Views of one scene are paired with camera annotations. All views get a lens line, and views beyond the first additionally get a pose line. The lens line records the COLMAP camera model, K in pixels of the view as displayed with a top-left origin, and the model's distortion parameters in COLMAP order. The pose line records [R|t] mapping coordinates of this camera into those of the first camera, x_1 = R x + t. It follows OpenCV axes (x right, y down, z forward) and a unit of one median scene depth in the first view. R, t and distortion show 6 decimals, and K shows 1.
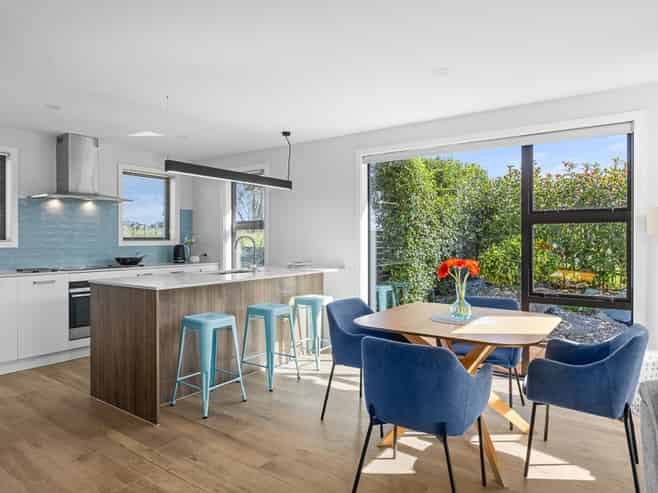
lens RADIAL K [[431.2, 0, 329.0], [0, 431.2, 246.5], [0, 0, 1]] dist [0.002910, 0.000224]
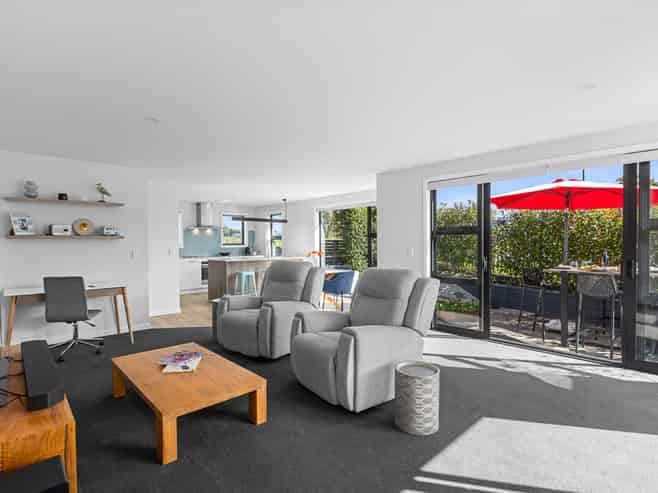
lens RADIAL K [[343.1, 0, 329.0], [0, 343.1, 246.5], [0, 0, 1]] dist [-0.001071, -0.000057]
pose [[0.979467, -0.002602, -0.201587, 0.483938], [0.000400, 0.999940, -0.010962, 0.015311], [0.201603, 0.010657, 0.979409, -0.737726]]
